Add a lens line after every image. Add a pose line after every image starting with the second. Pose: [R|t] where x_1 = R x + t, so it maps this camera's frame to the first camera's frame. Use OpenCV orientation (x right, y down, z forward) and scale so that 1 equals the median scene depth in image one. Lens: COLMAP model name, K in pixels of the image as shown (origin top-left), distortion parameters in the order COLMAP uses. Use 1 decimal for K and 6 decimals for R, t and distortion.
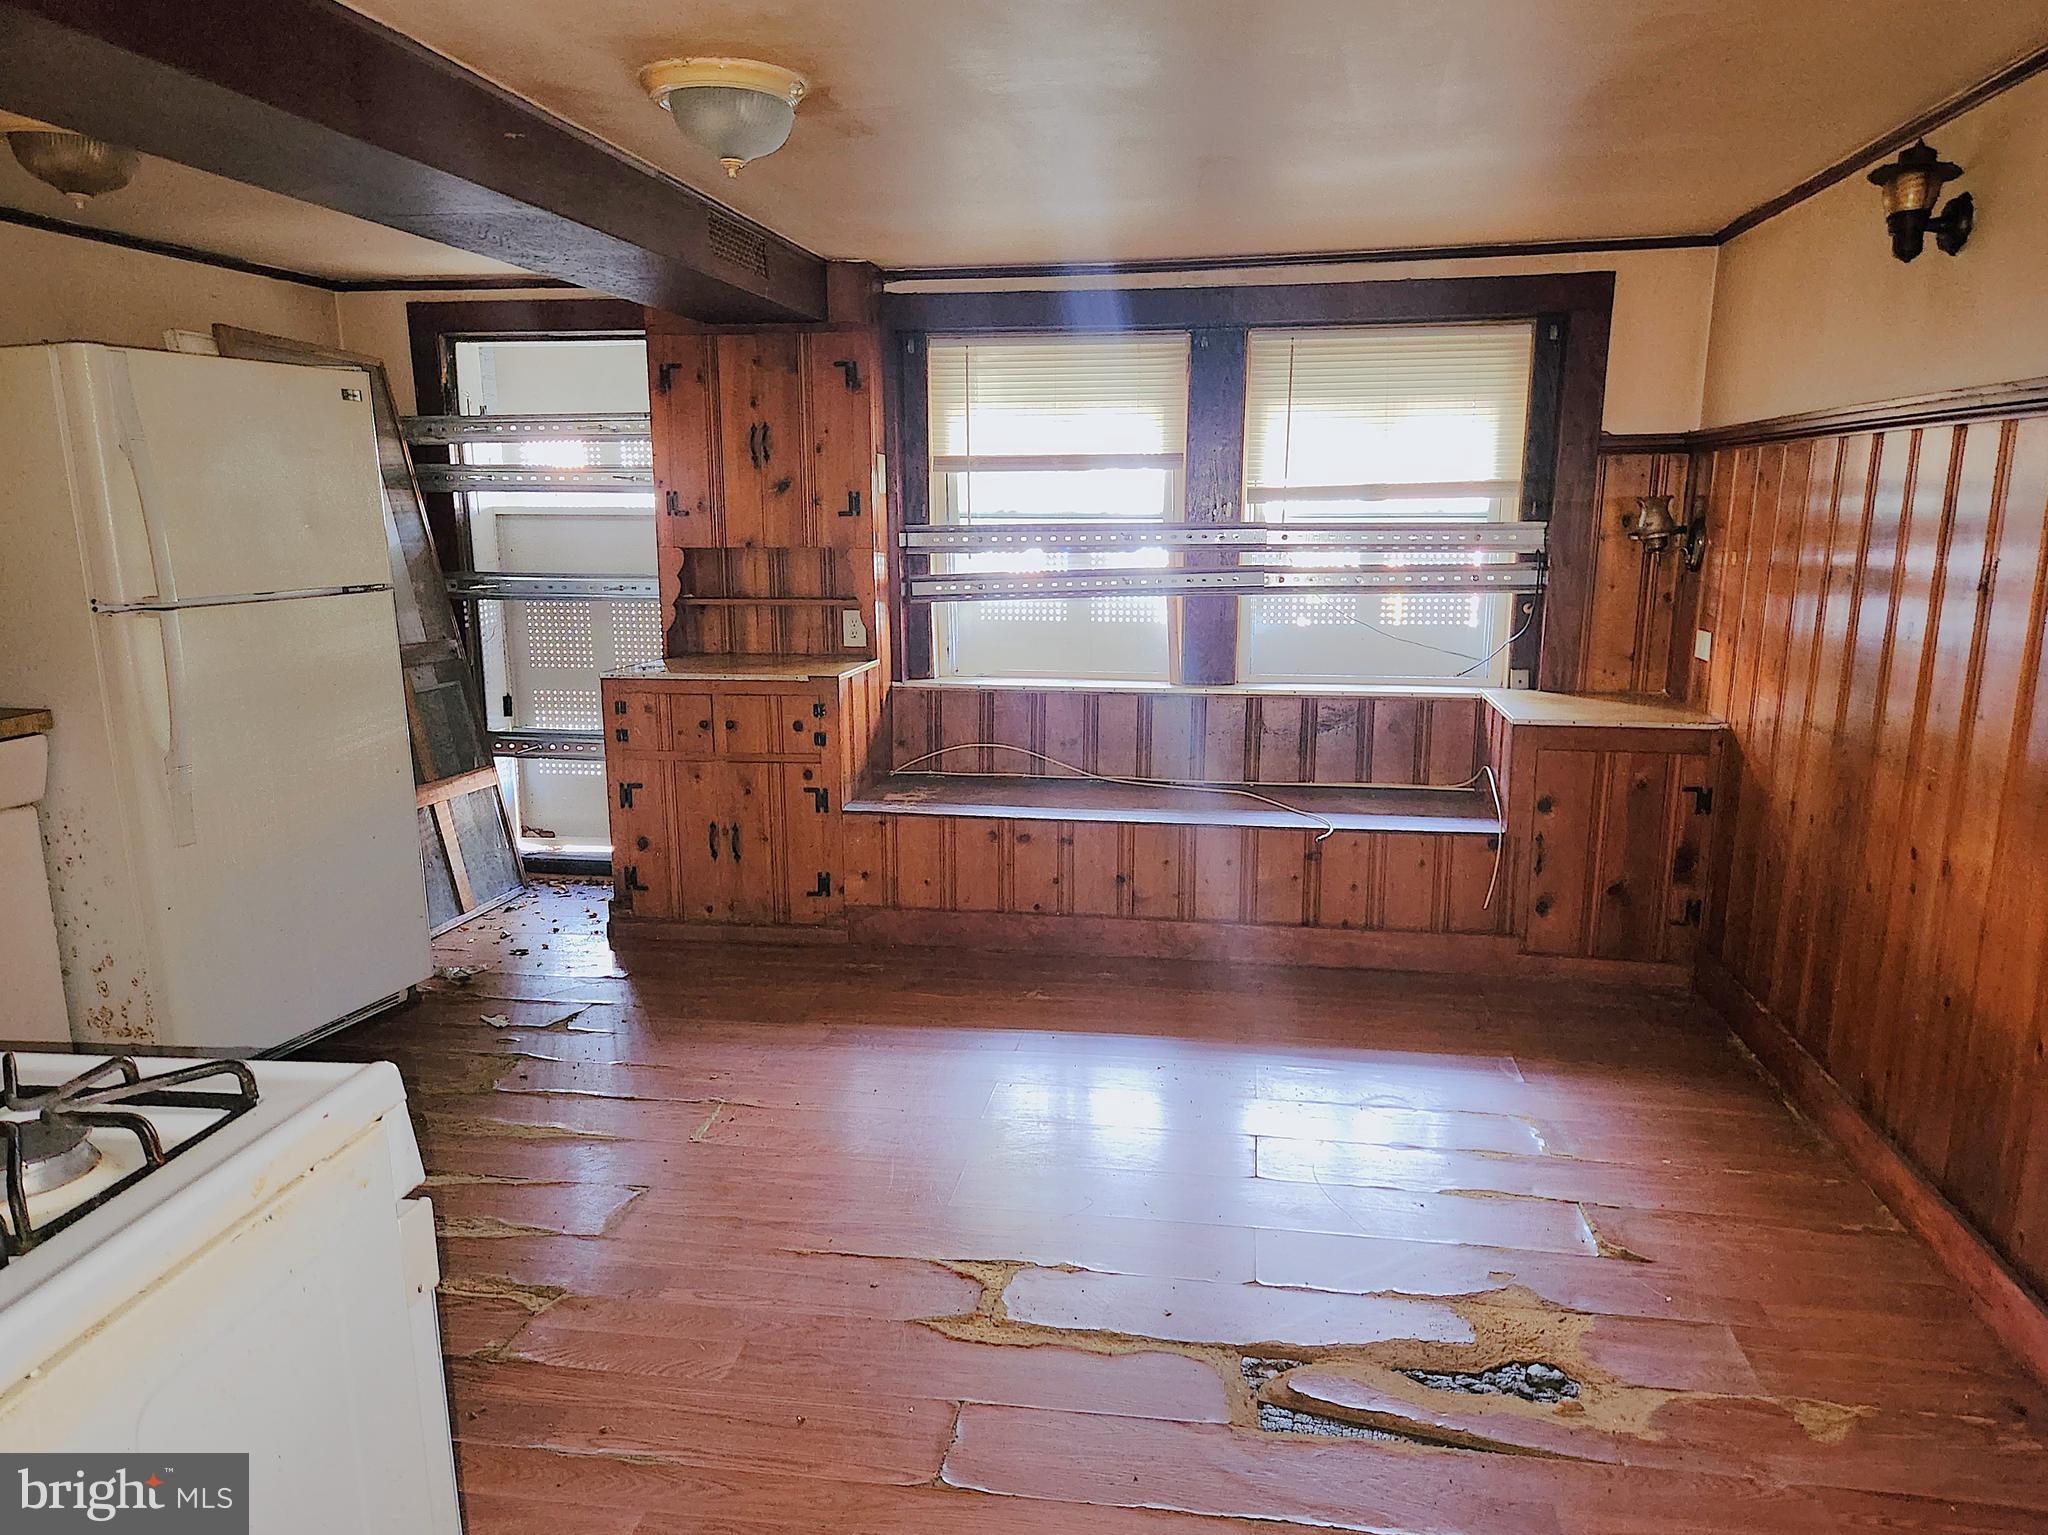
lens RADIAL K [[1344.3, 0, 1021.5], [0, 1344.3, 779.8], [0, 0, 1]] dist [0.029541, 0.001560]
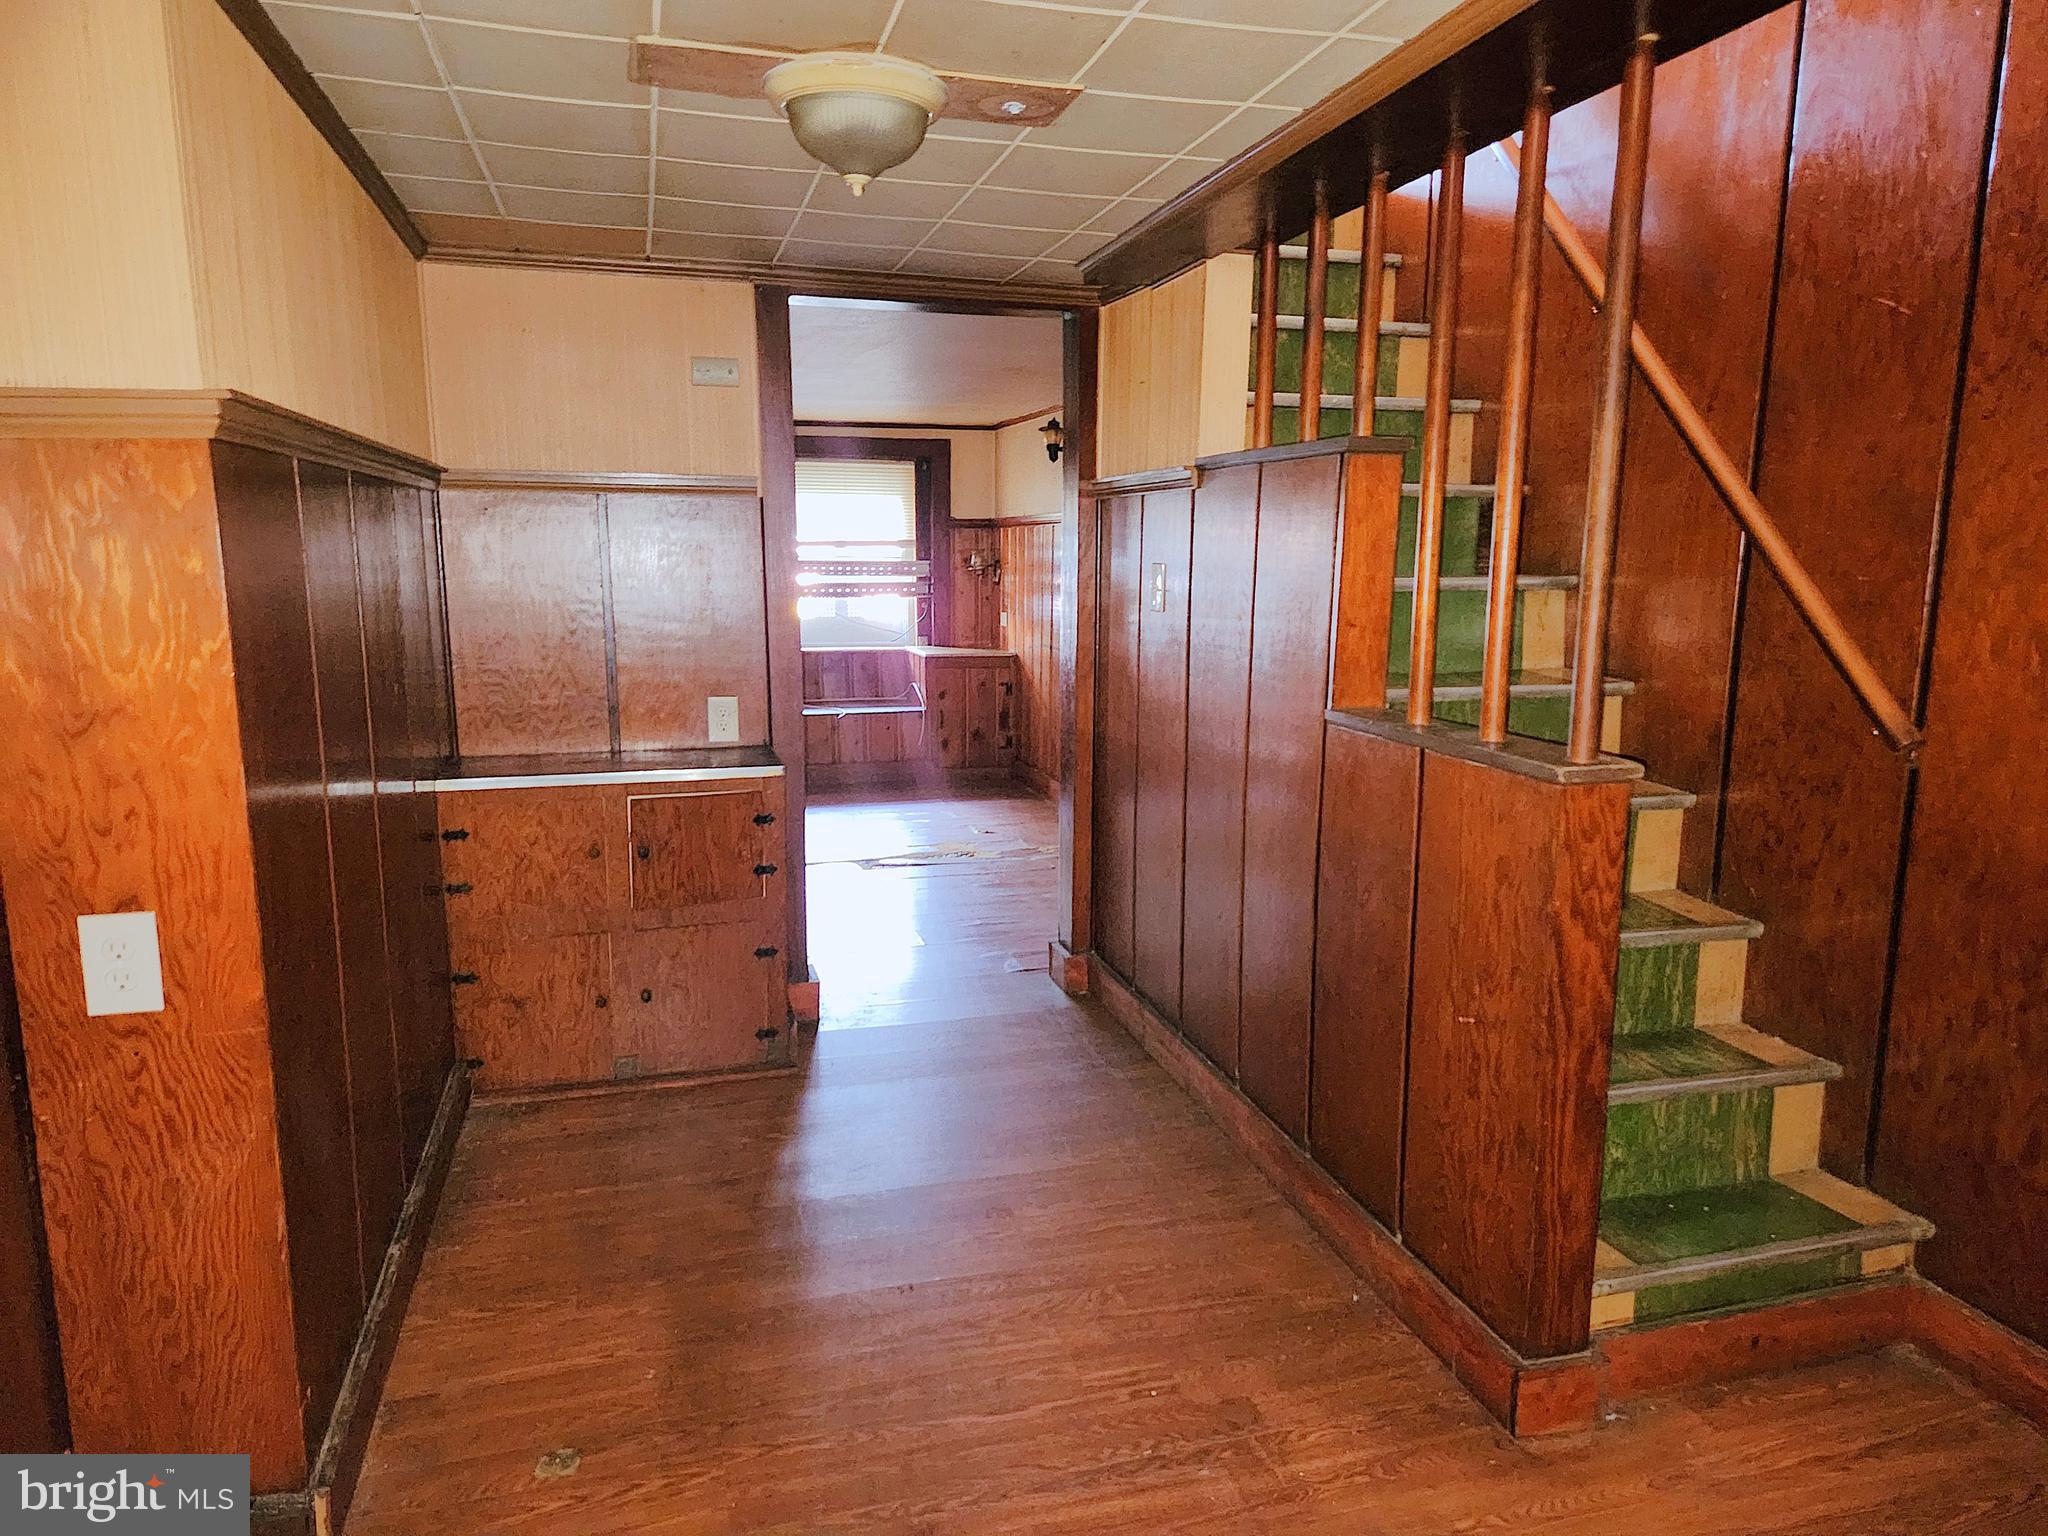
lens RADIAL K [[1344.3, 0, 1025.4], [0, 1344.3, 769.7], [0, 0, 1]] dist [0.029541, 0.001560]
pose [[0.899027, -0.070047, 0.432254, -0.389220], [0.082910, 0.996497, -0.010958, 0.160048], [-0.429972, 0.045689, 0.901685, -0.894050]]
